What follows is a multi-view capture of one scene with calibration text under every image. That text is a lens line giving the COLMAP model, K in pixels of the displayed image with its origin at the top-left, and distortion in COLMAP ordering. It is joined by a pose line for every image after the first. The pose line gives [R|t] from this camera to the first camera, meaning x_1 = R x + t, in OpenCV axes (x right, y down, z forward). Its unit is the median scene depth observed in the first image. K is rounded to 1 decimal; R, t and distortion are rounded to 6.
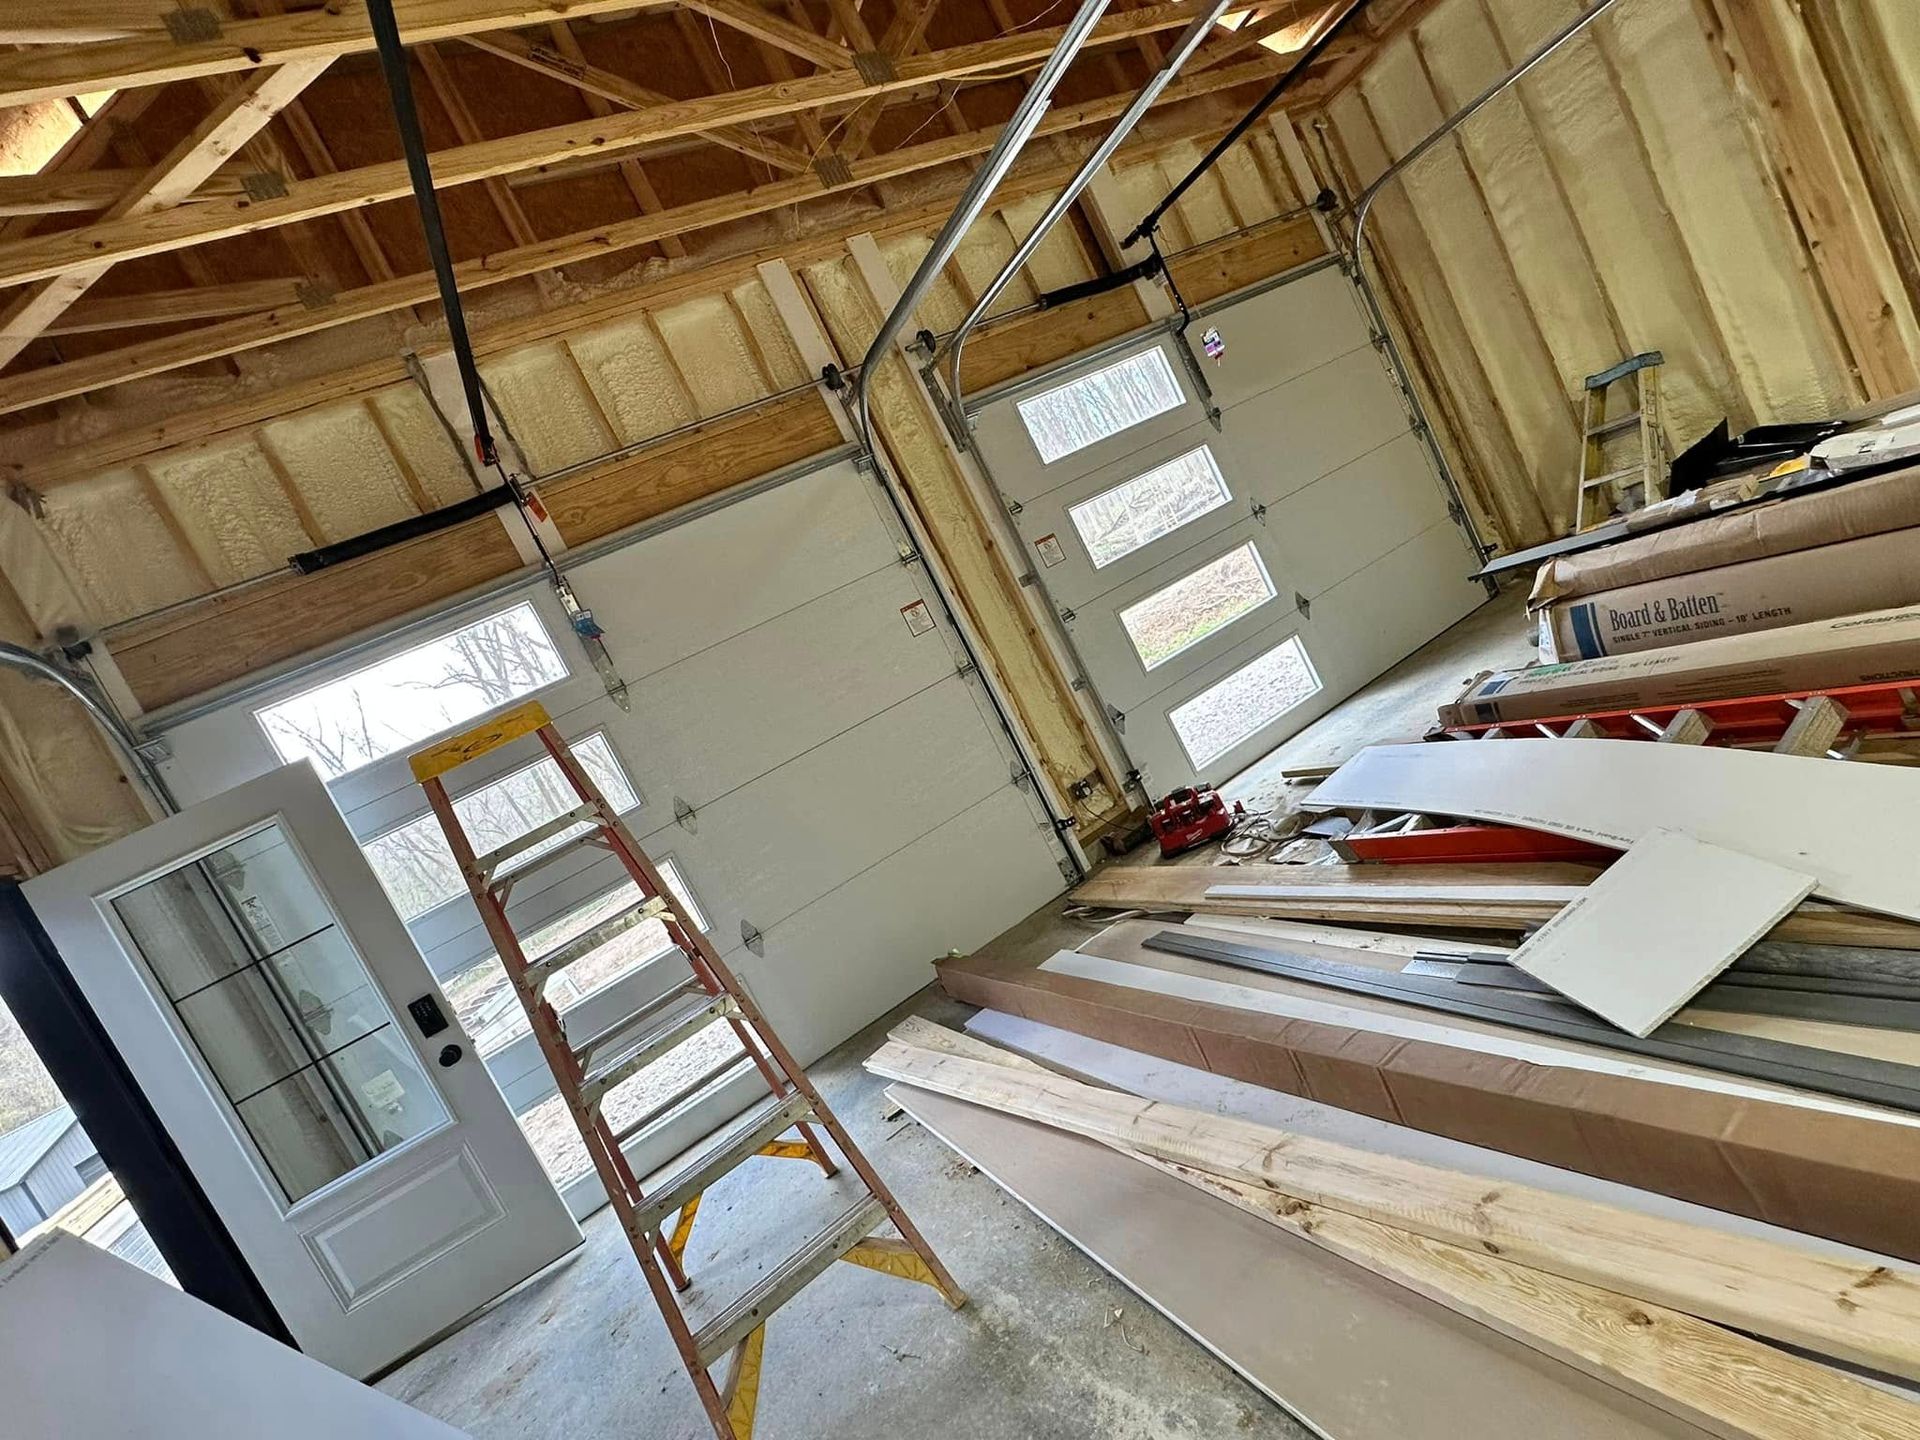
lens RADIAL K [[926.9, 0, 960.0], [0, 926.9, 720.0], [0, 0, 1]] dist [-0.002373, -0.000695]
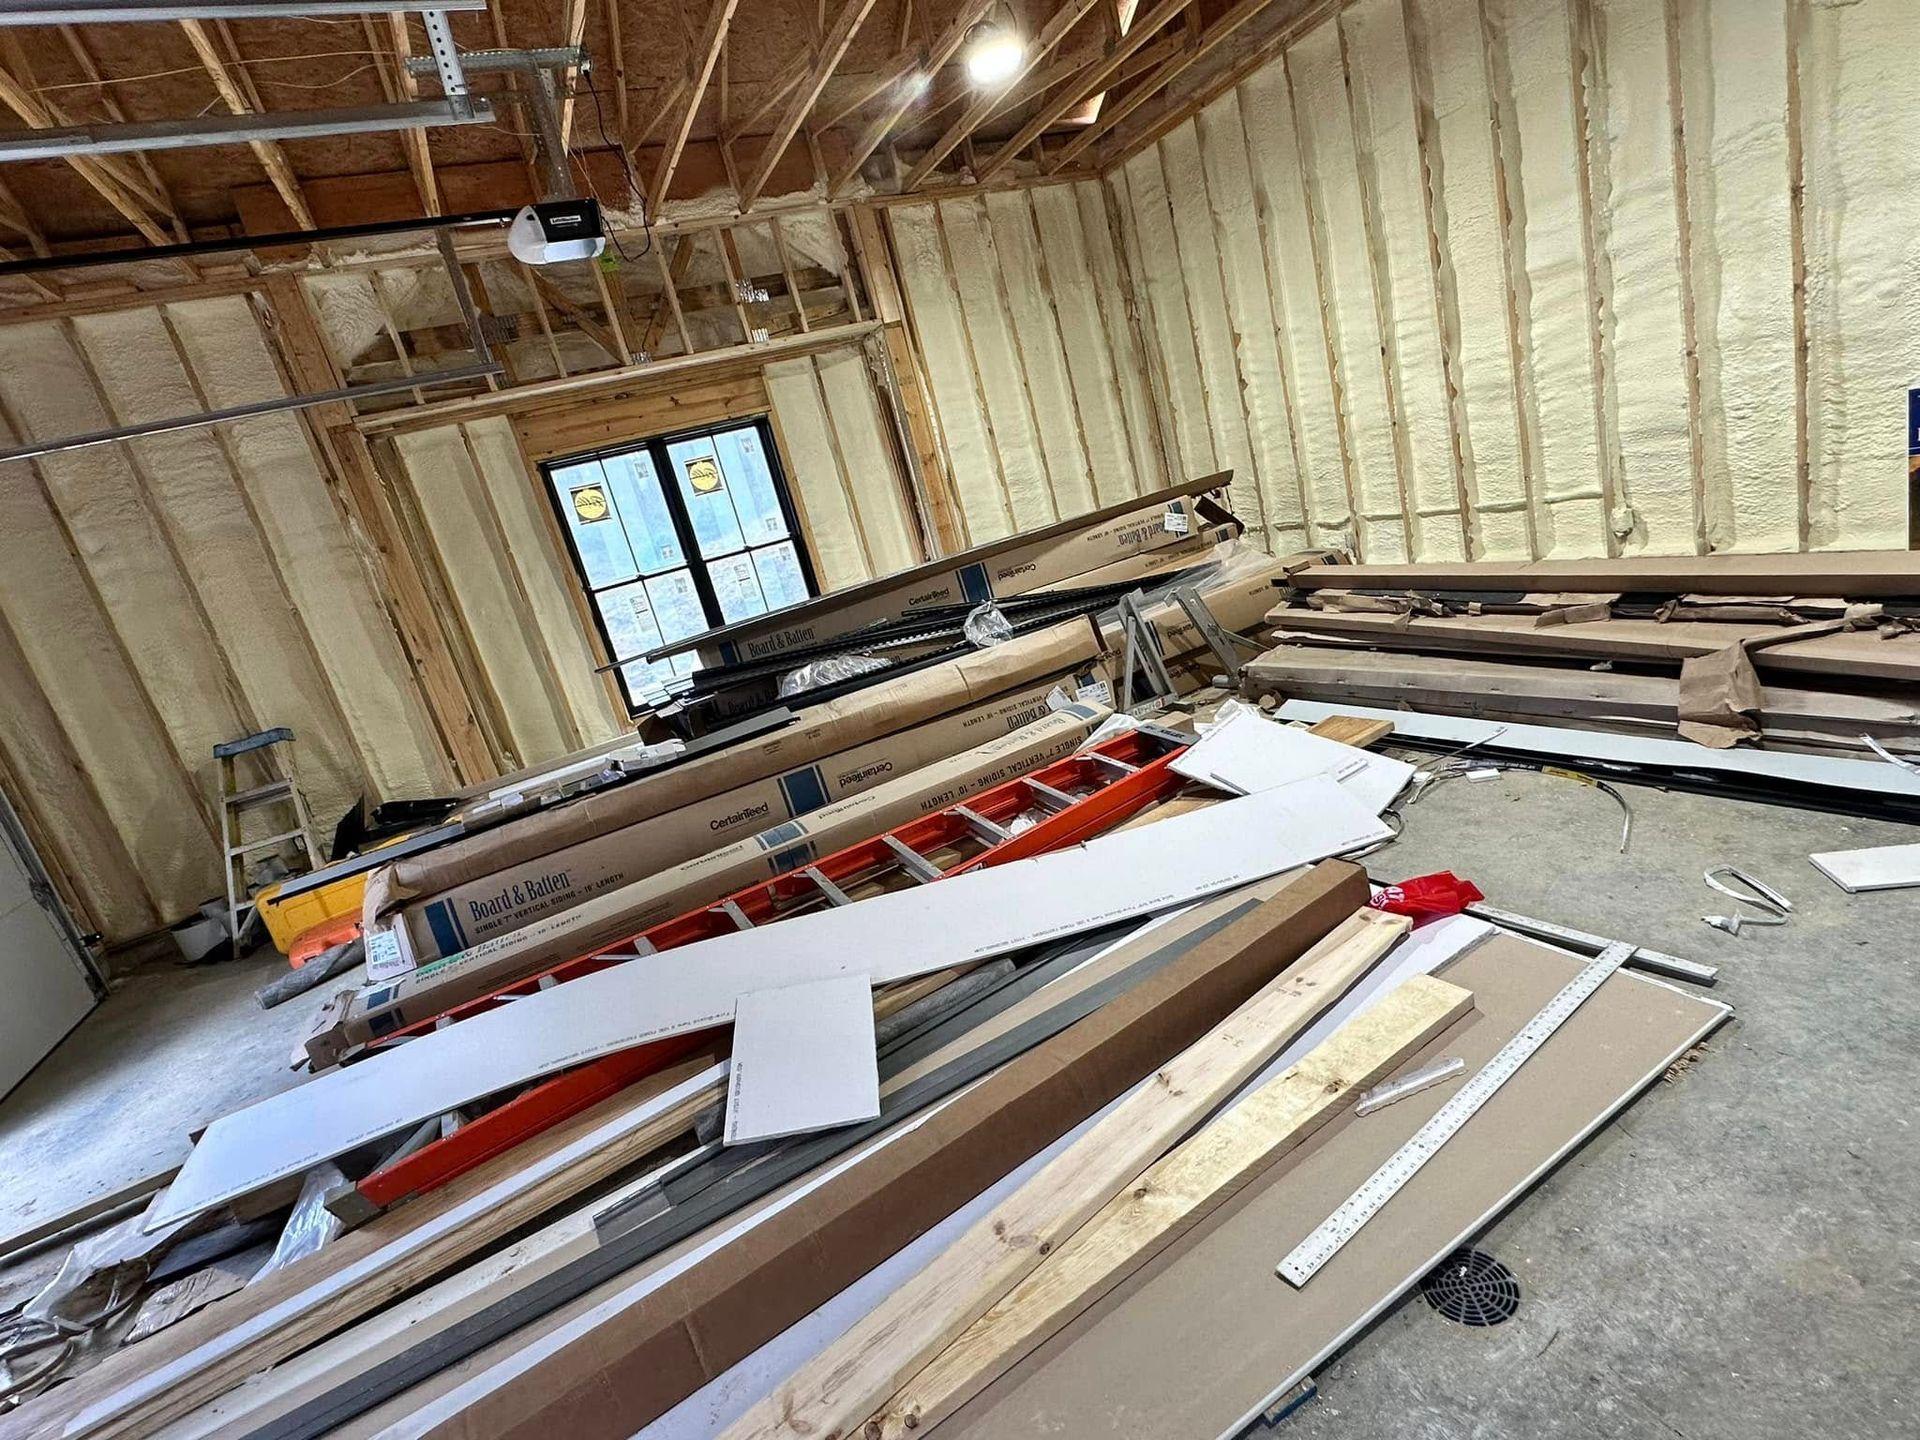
lens RADIAL K [[926.9, 0, 960.0], [0, 926.9, 720.0], [0, 0, 1]] dist [-0.002373, -0.000695]
pose [[0.096435, 0.201030, 0.974827, -0.270380], [0.321943, 0.920445, -0.221663, 0.093422], [-0.941835, 0.335214, 0.024043, 0.381756]]
